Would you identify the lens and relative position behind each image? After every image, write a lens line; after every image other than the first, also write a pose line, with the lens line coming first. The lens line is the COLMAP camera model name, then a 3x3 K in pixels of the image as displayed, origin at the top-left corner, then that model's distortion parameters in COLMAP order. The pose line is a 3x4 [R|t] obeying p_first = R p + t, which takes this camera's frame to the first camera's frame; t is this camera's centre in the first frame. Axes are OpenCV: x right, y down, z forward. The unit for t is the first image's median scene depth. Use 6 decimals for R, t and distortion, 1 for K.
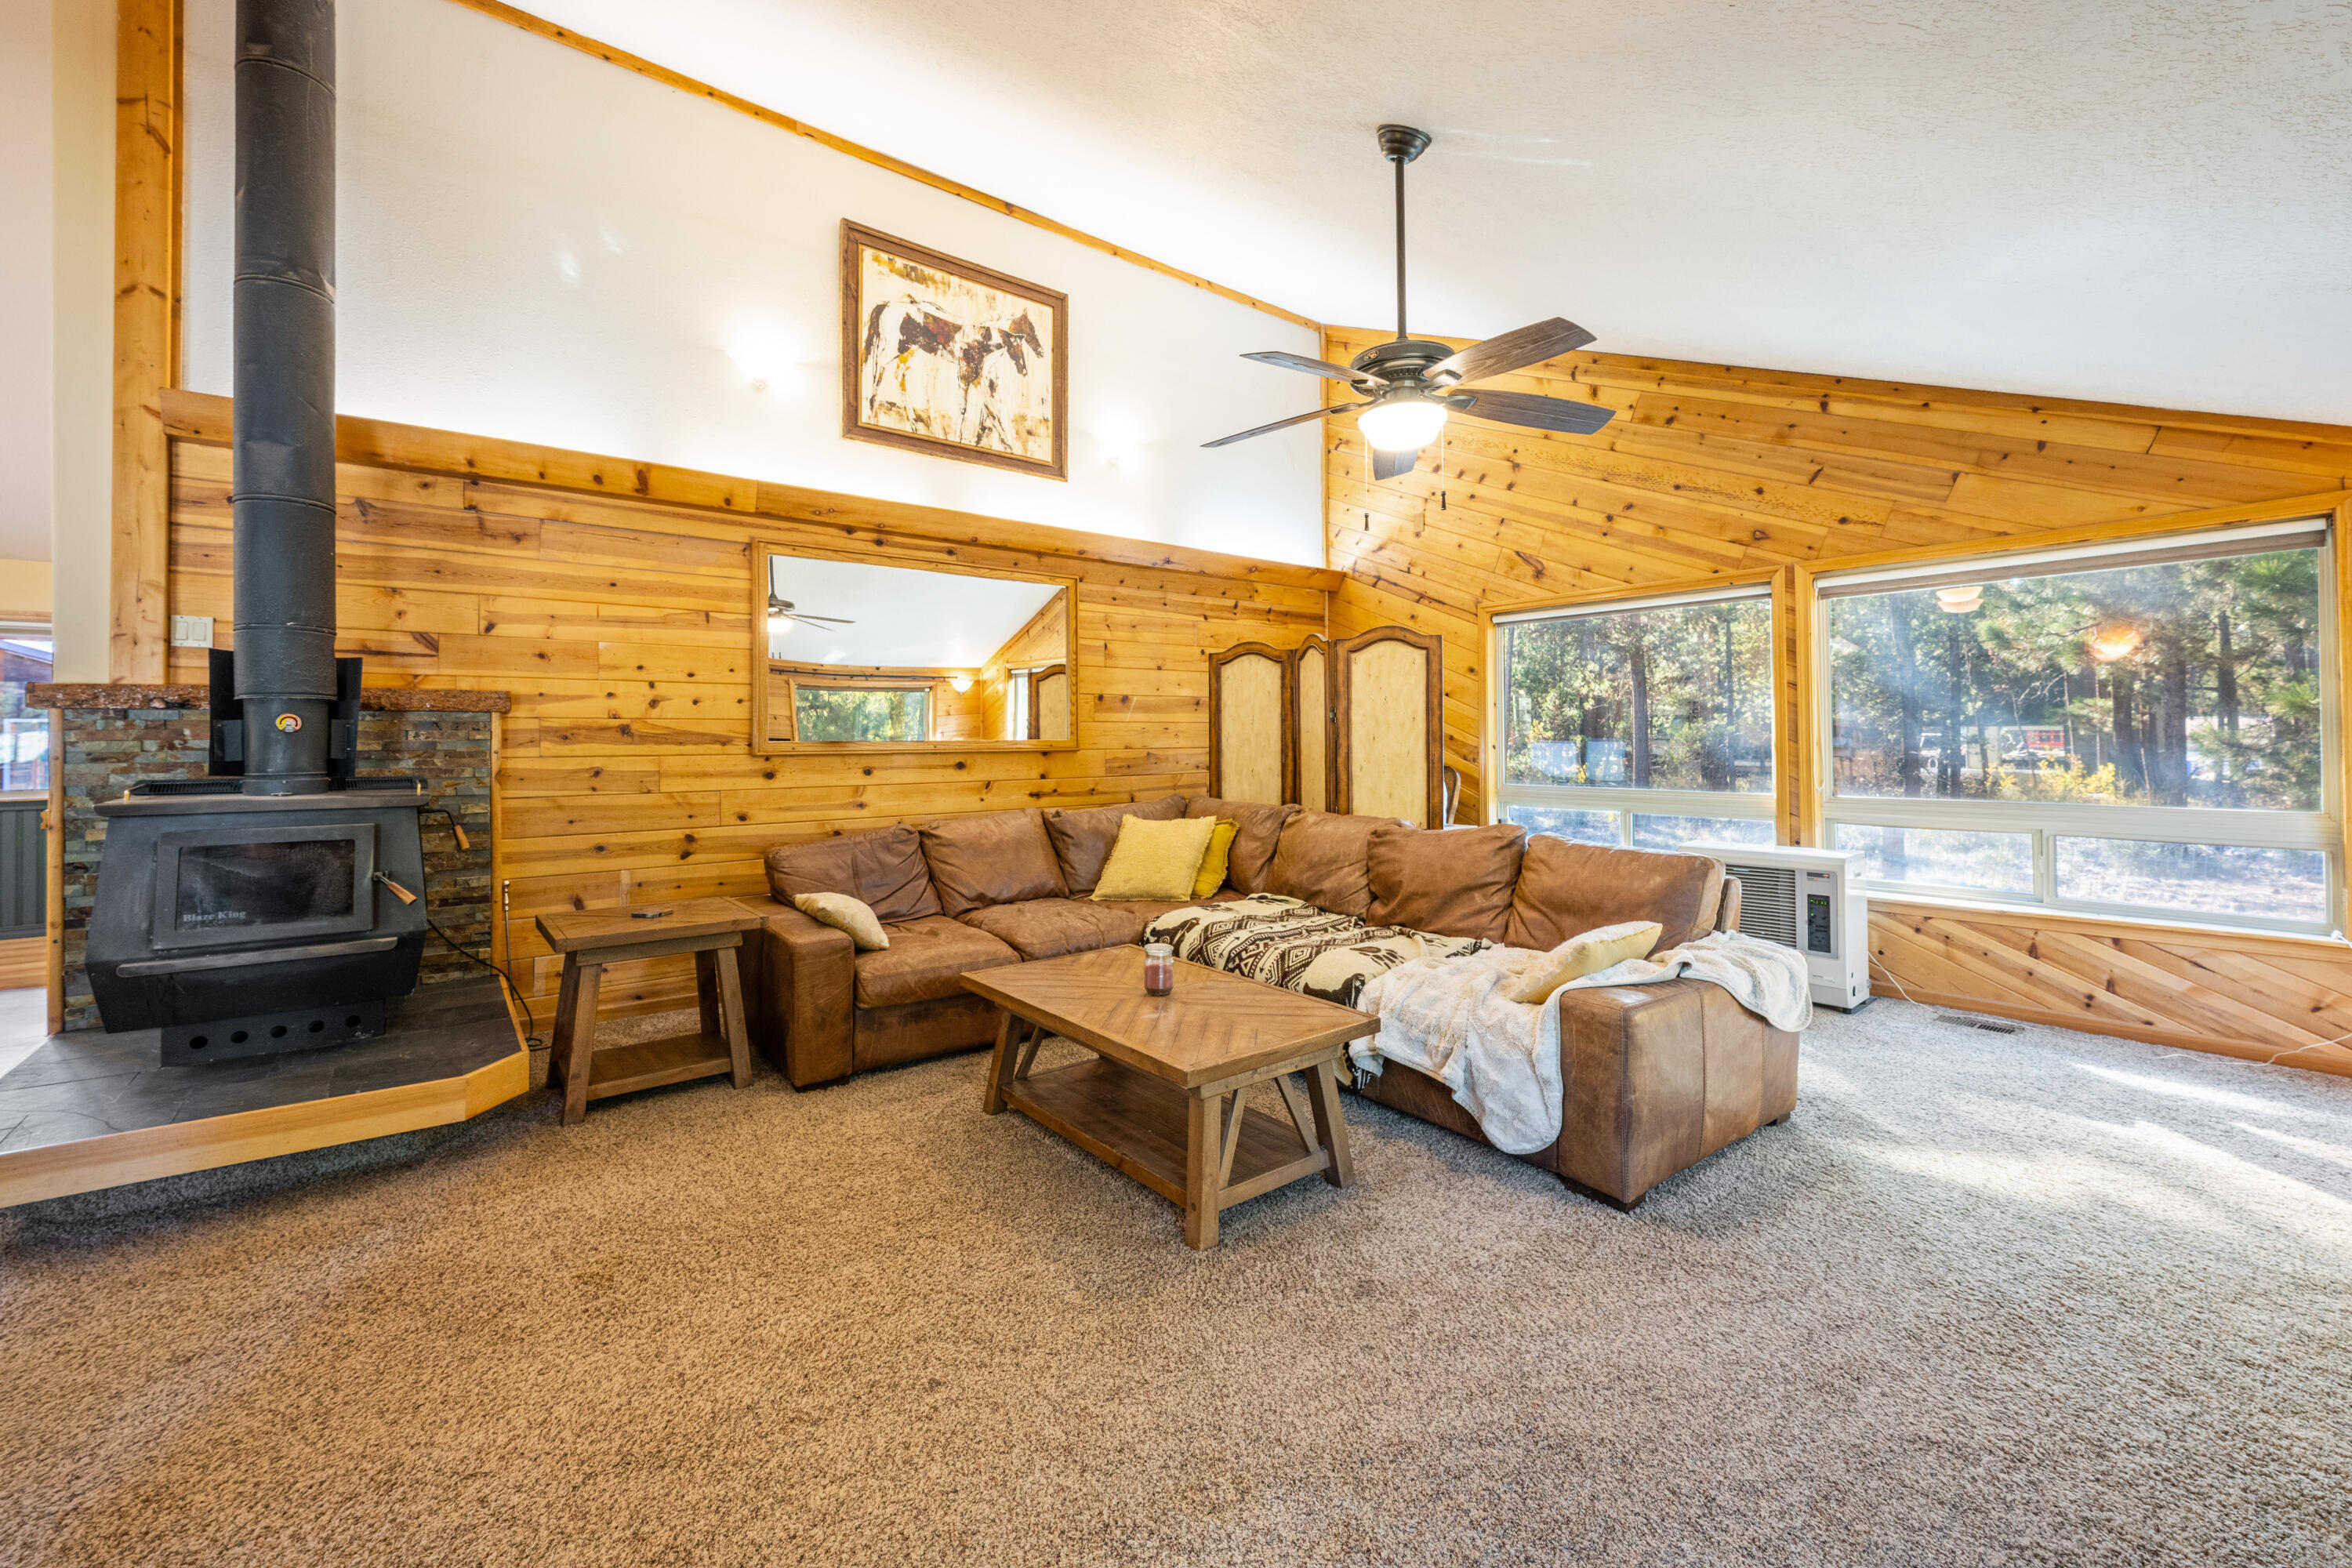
lens RADIAL K [[940.5, 0, 1151.1], [0, 940.5, 733.1], [0, 0, 1]] dist [-0.000859, -0.000310]
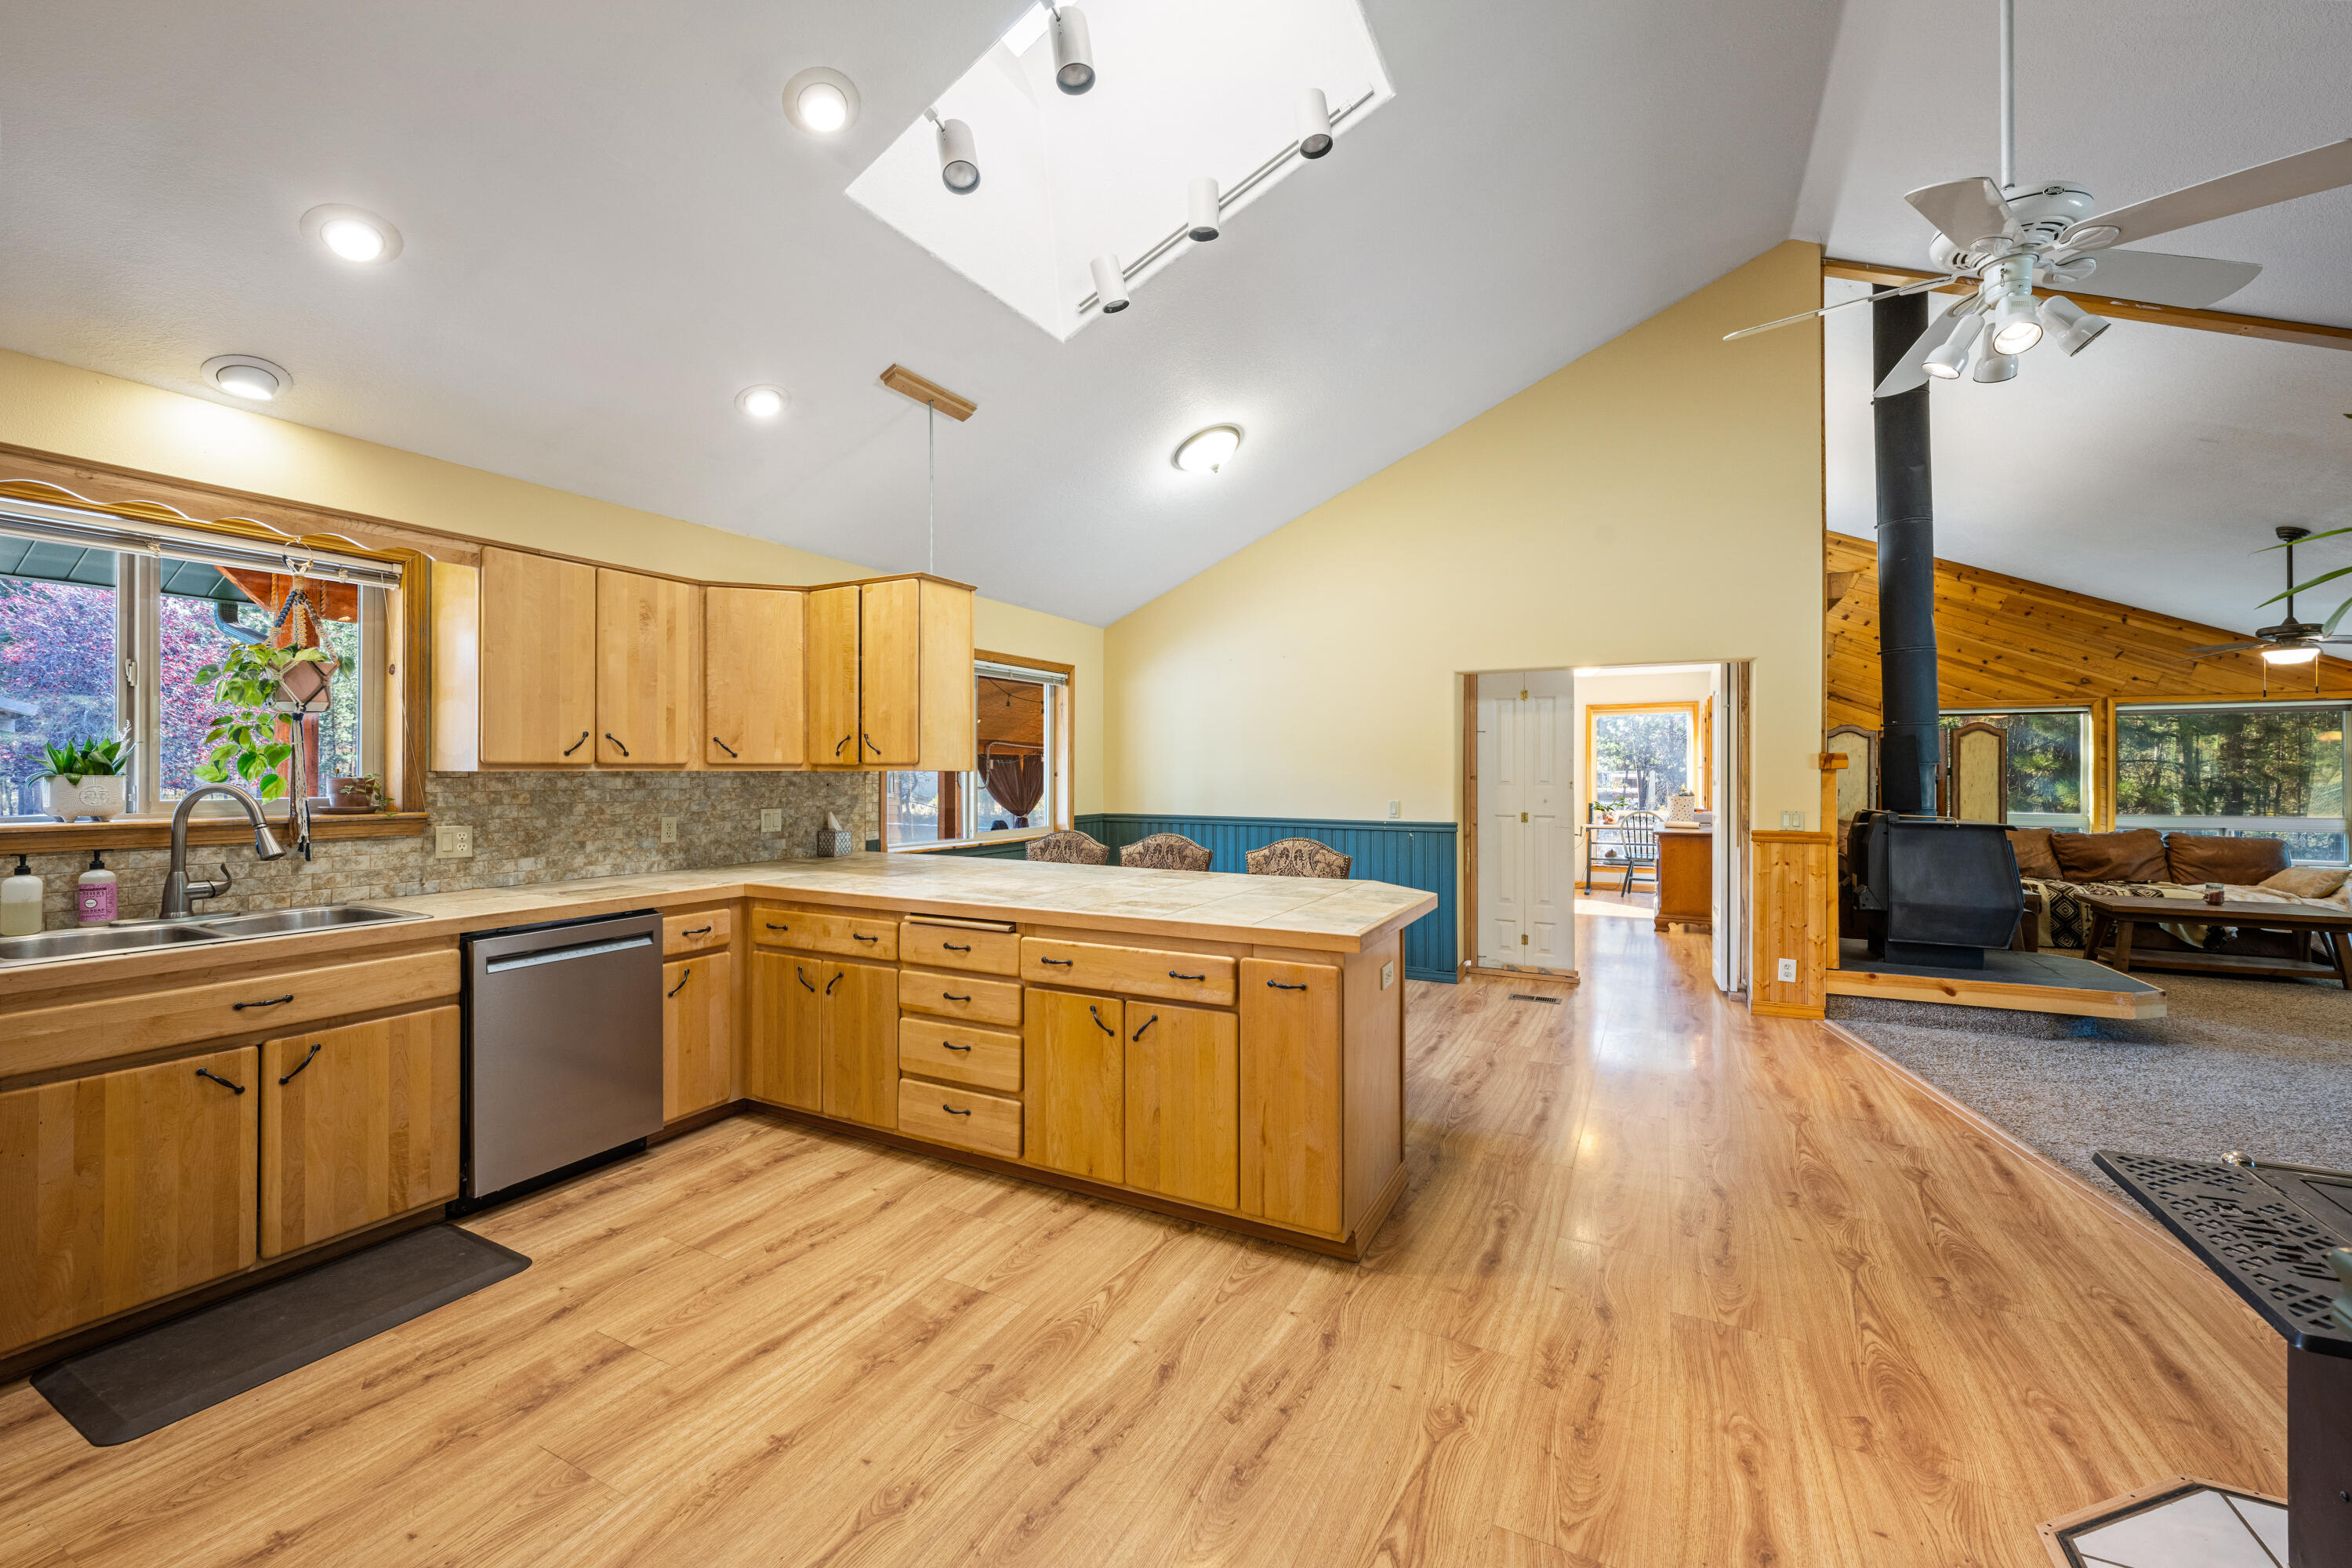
lens RADIAL K [[940.5, 0, 1172.9], [0, 940.5, 772.8], [0, 0, 1]] dist [-0.000859, -0.000310]
pose [[0.914058, 0.006260, 0.405534, -1.988370], [-0.007304, 0.999973, 0.001027, -0.008979], [-0.405517, -0.003901, 0.914079, -0.013684]]
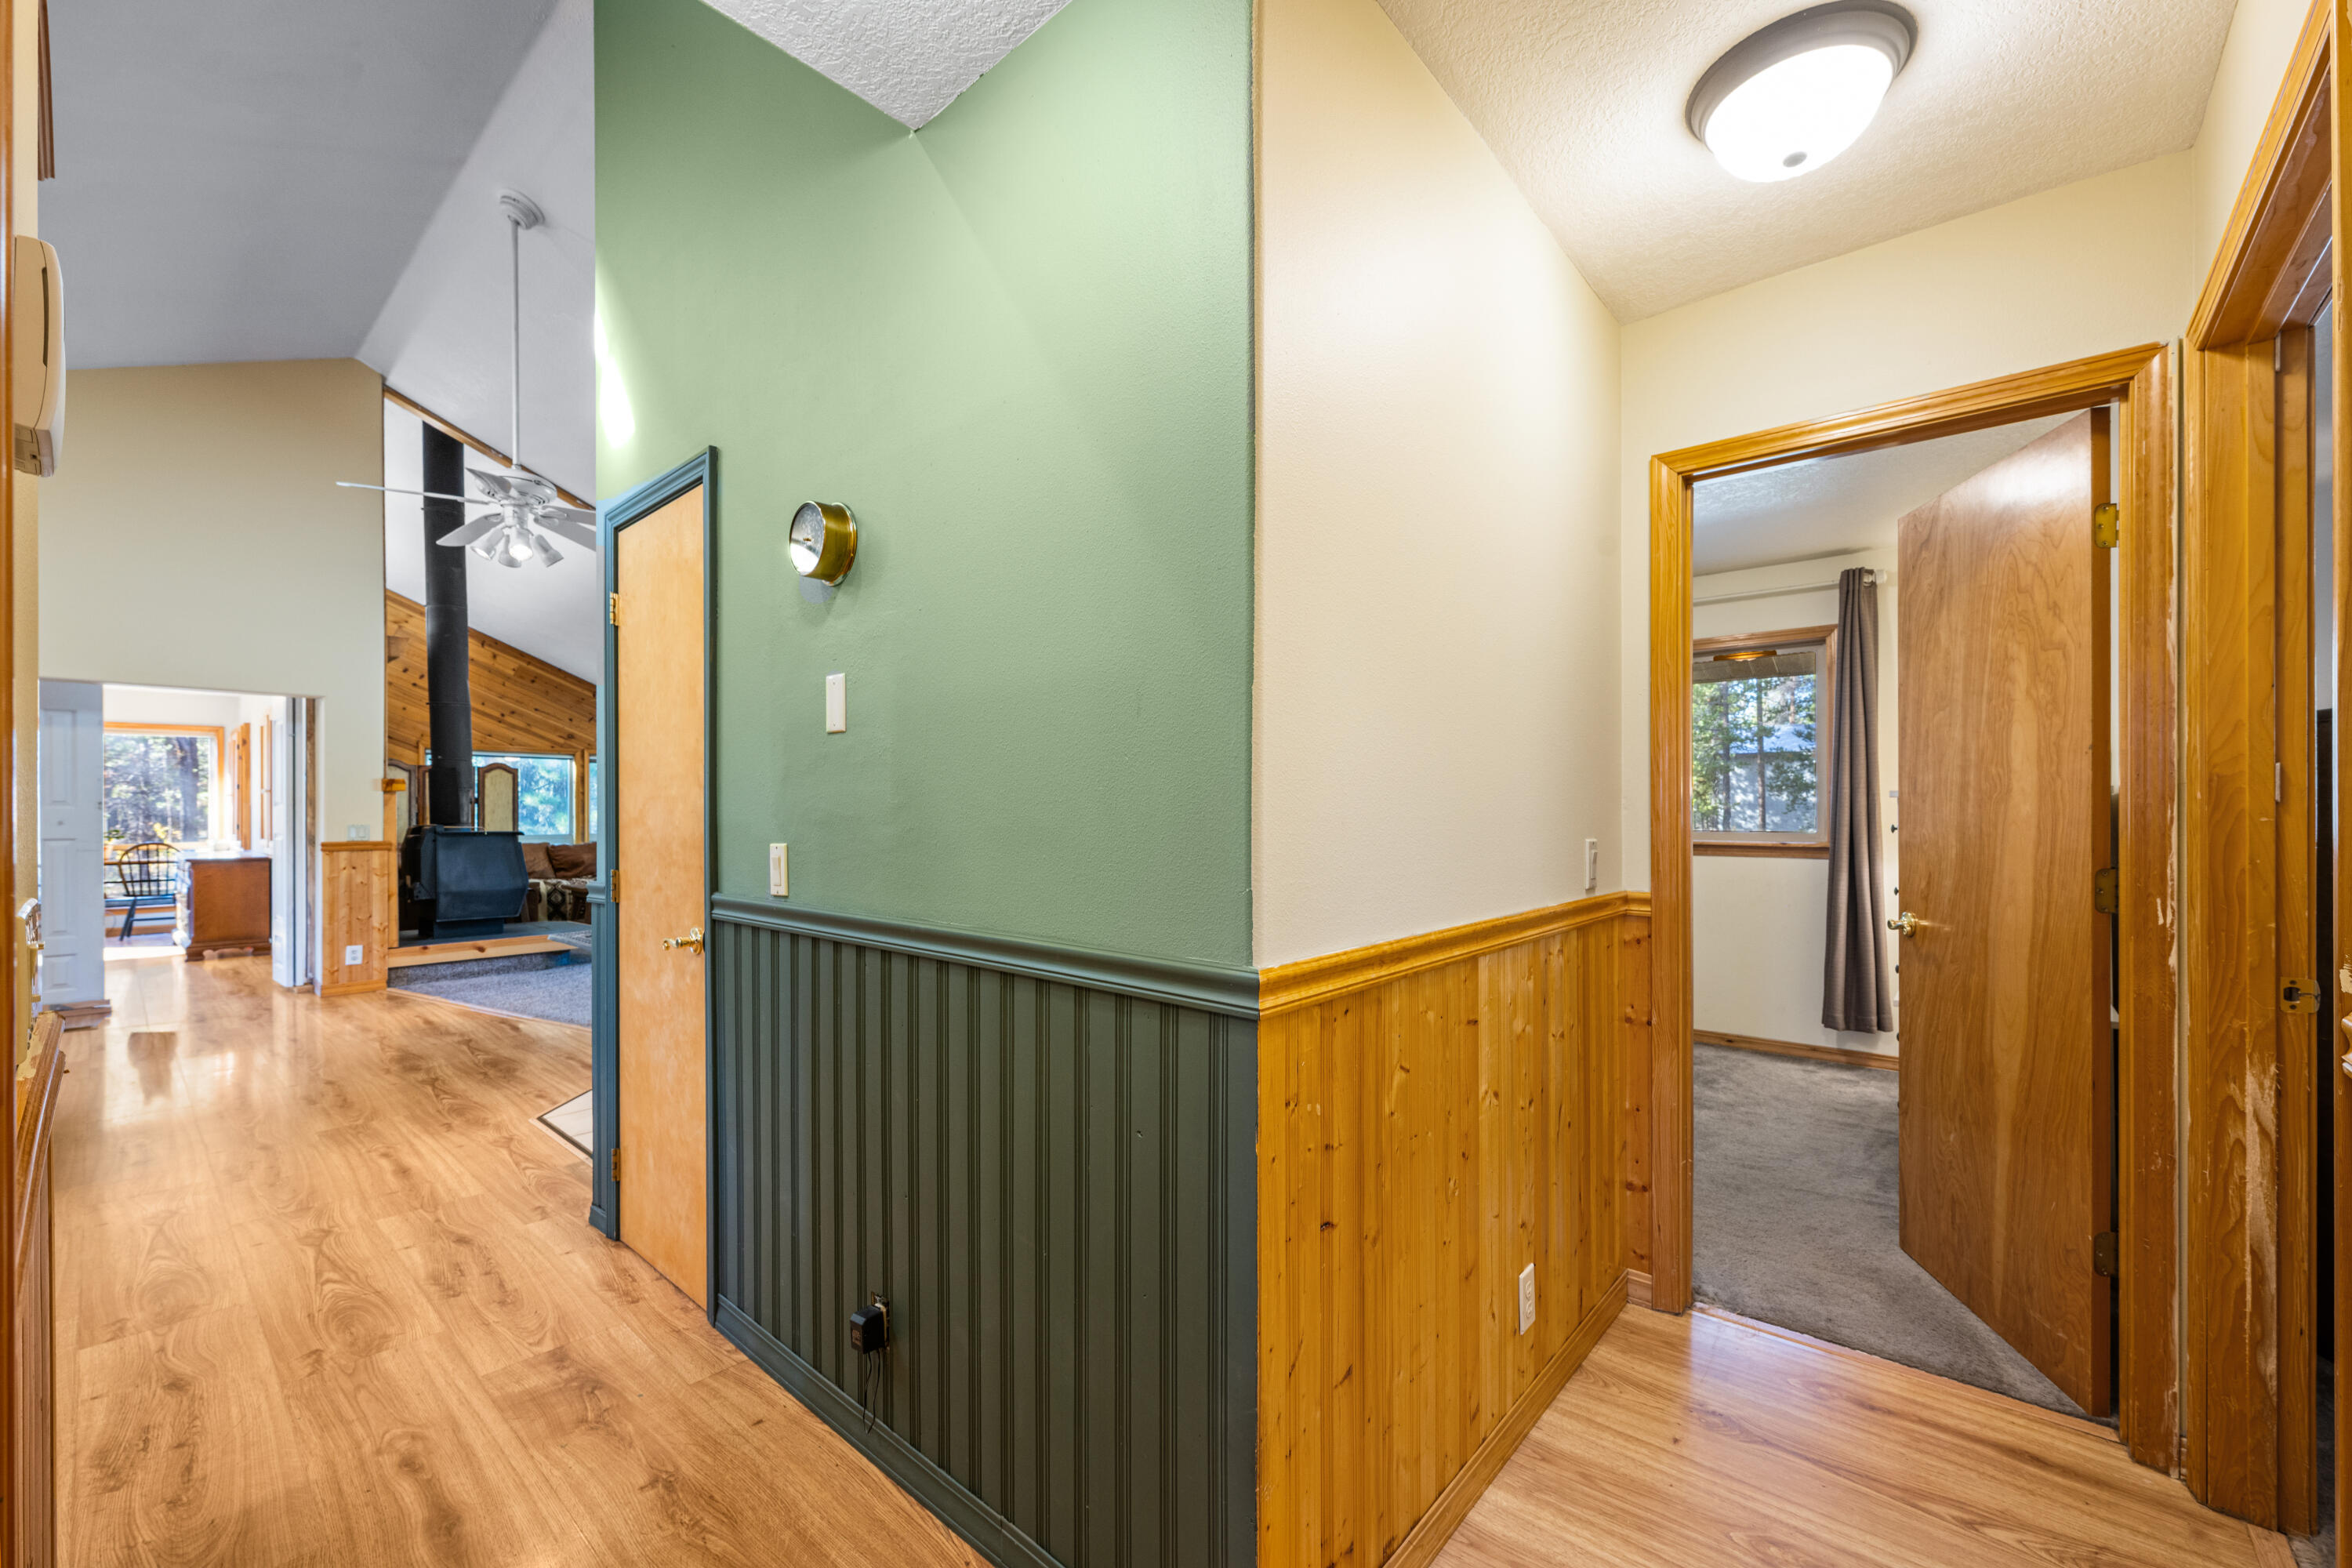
lens RADIAL K [[940.5, 0, 1171.2], [0, 940.5, 808.5], [0, 0, 1]] dist [-0.000859, -0.000310]
pose [[-0.177387, 0.009026, 0.984100, -2.428368], [0.001148, 0.999959, -0.008964, 0.022457], [-0.984141, -0.000460, -0.177390, -0.218200]]
